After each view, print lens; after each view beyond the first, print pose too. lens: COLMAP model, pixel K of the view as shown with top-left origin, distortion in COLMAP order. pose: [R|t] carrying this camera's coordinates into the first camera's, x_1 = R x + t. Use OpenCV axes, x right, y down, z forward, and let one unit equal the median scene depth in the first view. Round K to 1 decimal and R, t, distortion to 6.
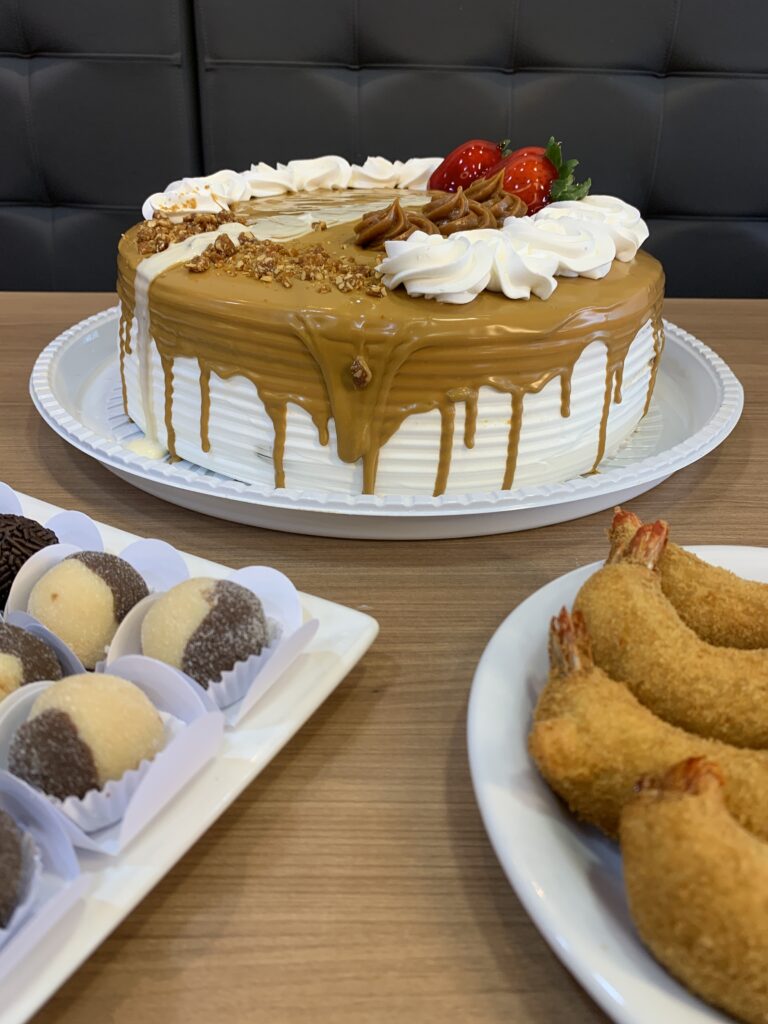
lens RADIAL K [[819.6, 0, 380.4], [0, 819.6, 538.3], [0, 0, 1]] dist [0.087586, -0.247184]
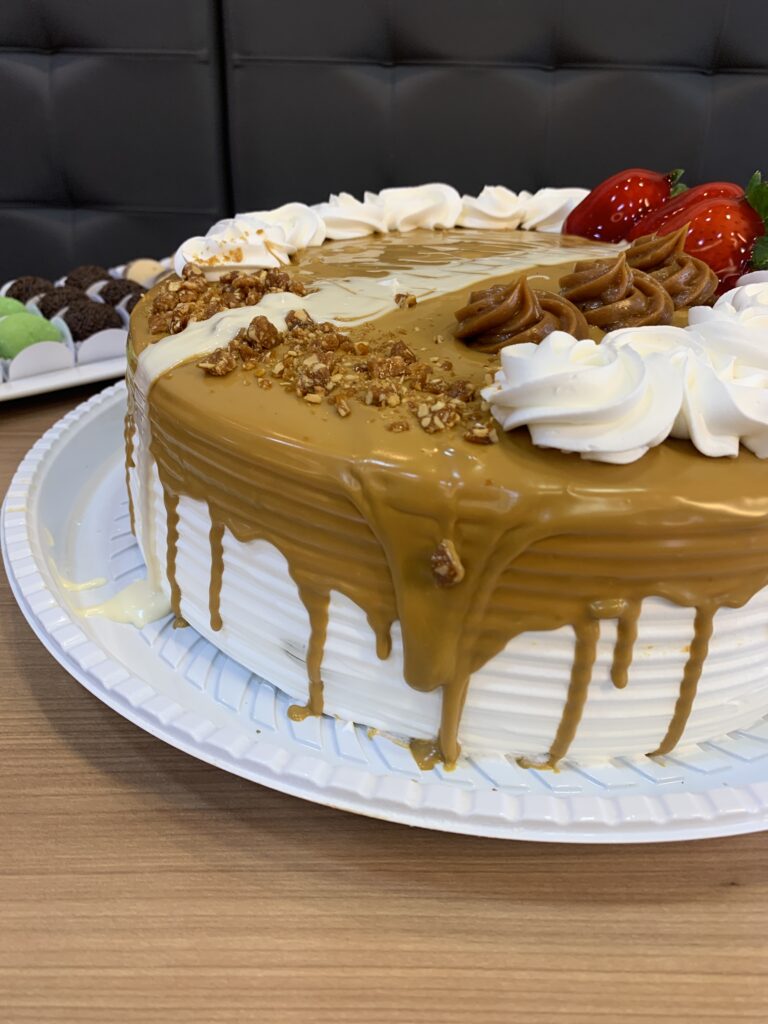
lens RADIAL K [[819.6, 0, 380.4], [0, 819.6, 538.3], [0, 0, 1]] dist [0.087586, -0.247184]
pose [[0.991456, 0.066417, -0.112267, -0.005311], [-0.066060, 0.997792, 0.006906, -0.197061], [0.112478, 0.000569, 0.993654, 0.338493]]
